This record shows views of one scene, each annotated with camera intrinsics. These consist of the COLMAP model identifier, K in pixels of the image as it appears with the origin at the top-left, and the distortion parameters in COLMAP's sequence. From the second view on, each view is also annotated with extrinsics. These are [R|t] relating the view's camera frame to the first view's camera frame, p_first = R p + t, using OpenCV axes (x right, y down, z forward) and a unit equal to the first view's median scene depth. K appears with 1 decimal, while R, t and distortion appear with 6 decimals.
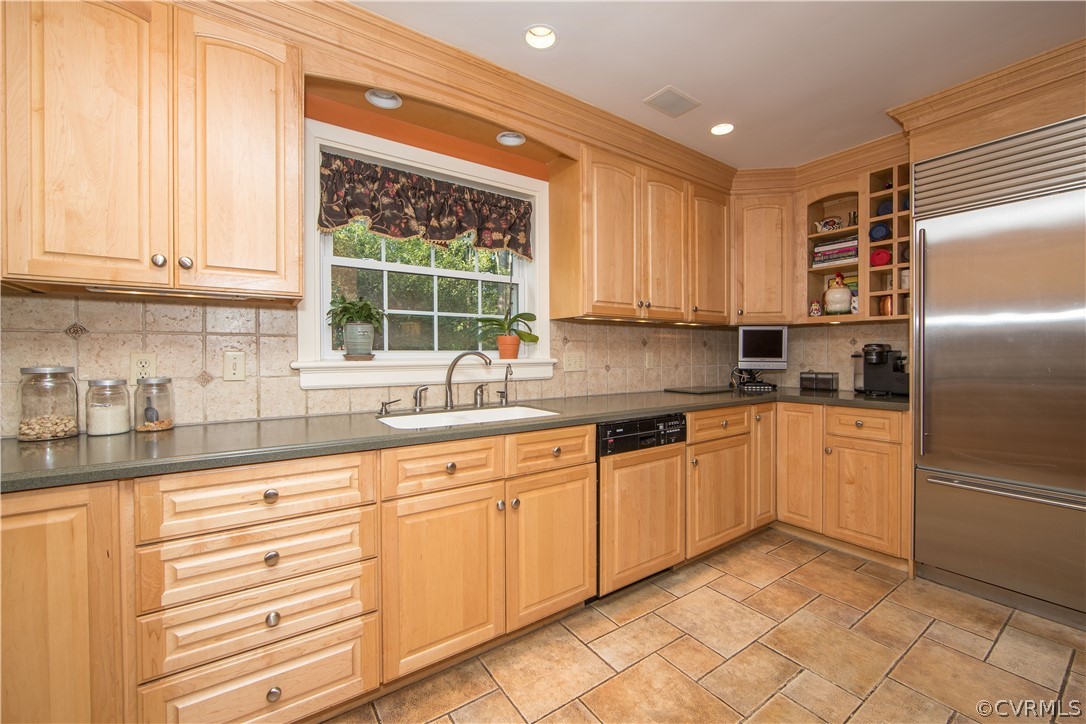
lens RADIAL K [[432.1, 0, 552.8], [0, 432.1, 356.2], [0, 0, 1]] dist [-0.013377, -0.000210]
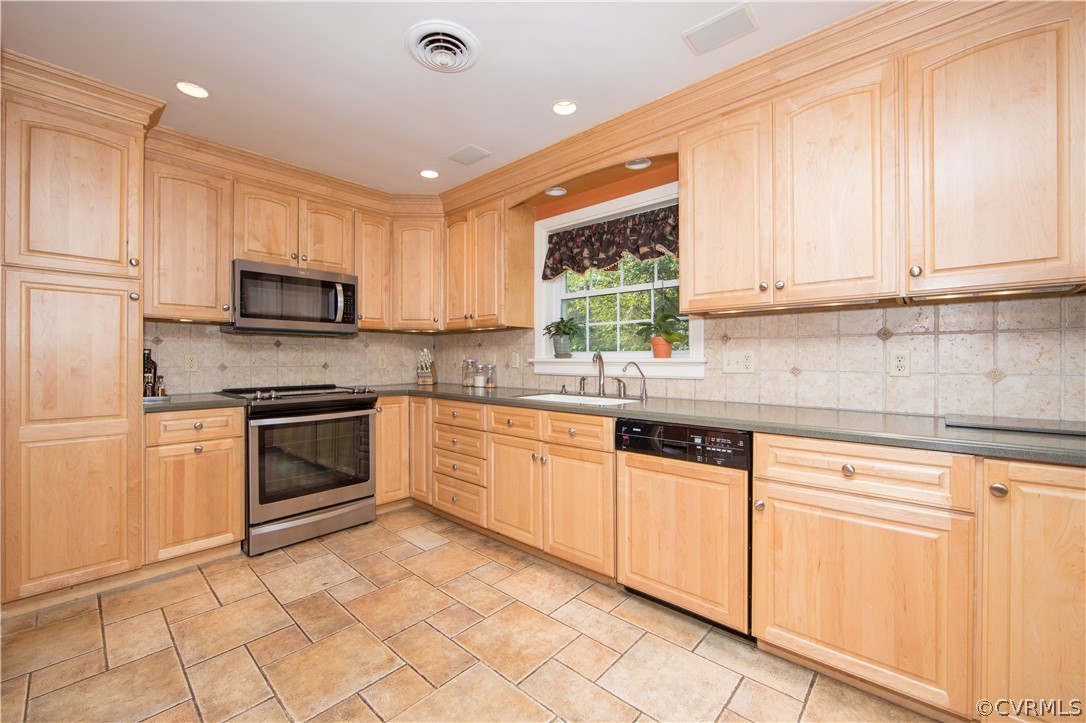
lens RADIAL K [[432.1, 0, 554.9], [0, 432.1, 360.8], [0, 0, 1]] dist [-0.013377, -0.000210]
pose [[0.240724, 0.007969, -0.970561, 1.040498], [-0.004498, 0.999965, 0.007094, 0.007786], [0.970583, 0.002658, 0.240752, 0.565345]]
